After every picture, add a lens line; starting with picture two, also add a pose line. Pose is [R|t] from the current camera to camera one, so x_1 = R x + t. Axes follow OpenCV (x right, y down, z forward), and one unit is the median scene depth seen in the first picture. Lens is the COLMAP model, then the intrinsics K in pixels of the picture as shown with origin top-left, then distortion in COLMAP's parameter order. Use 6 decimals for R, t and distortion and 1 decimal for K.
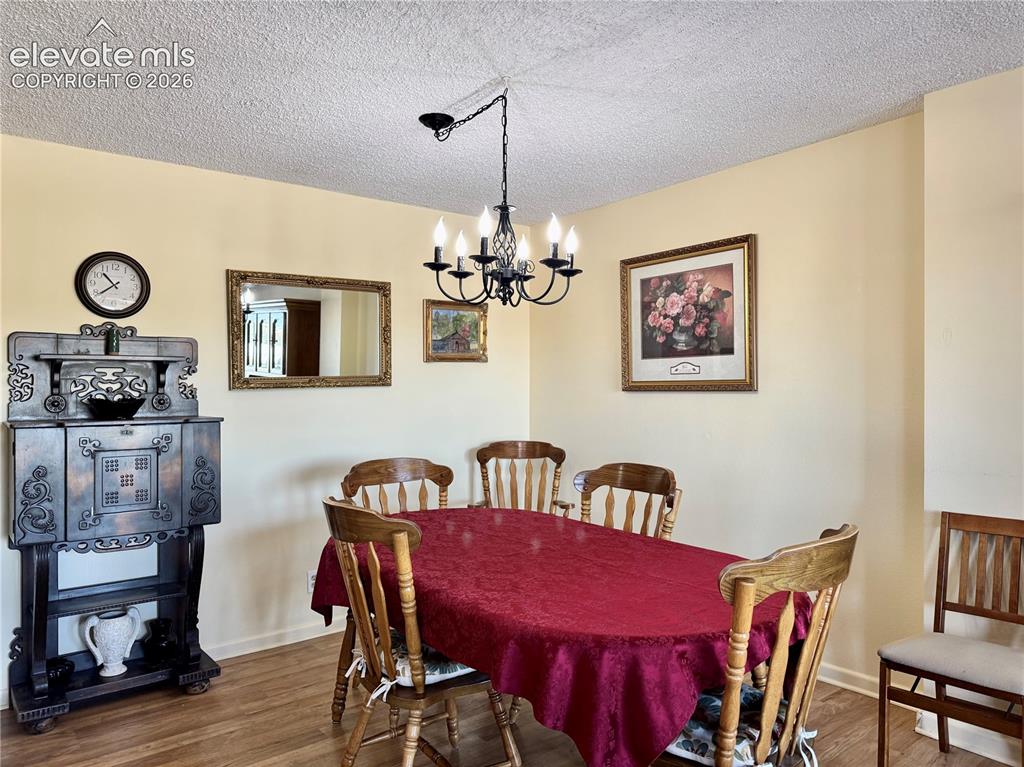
lens RADIAL K [[744.0, 0, 503.9], [0, 744.0, 383.7], [0, 0, 1]] dist [0.044478, 0.001711]
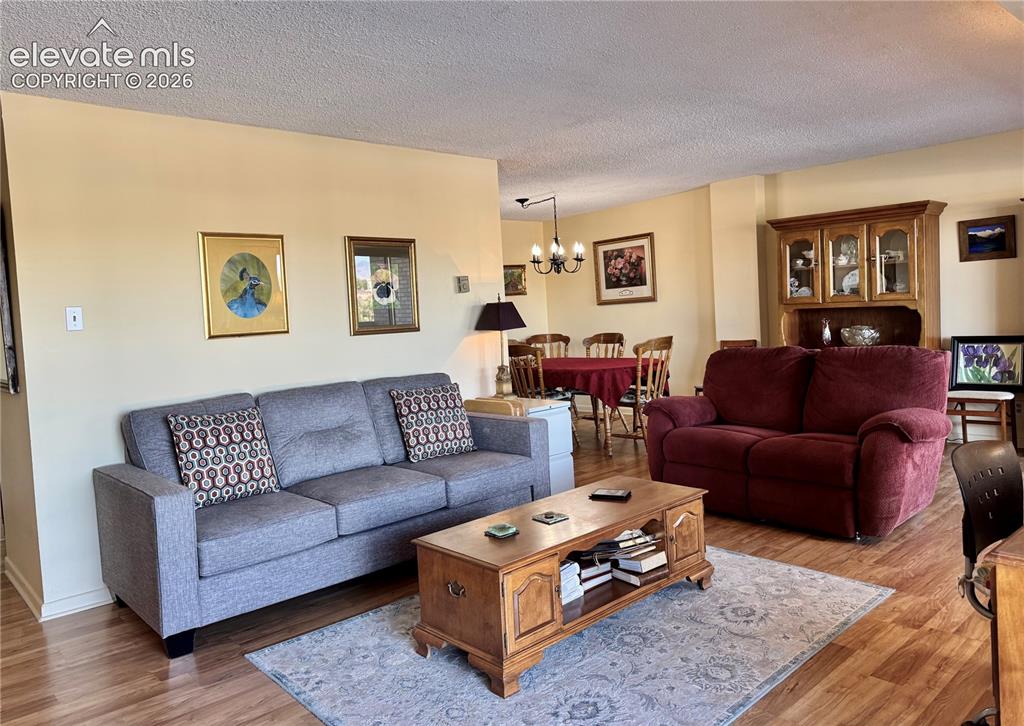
lens RADIAL K [[764.6, 0, 512.5], [0, 764.6, 359.7], [0, 0, 1]] dist [0.027346, -0.005836]
pose [[0.994915, -0.064608, 0.077262, -0.278979], [0.059785, 0.996209, 0.063195, 0.014025], [-0.081052, -0.058255, 0.995006, -1.239110]]
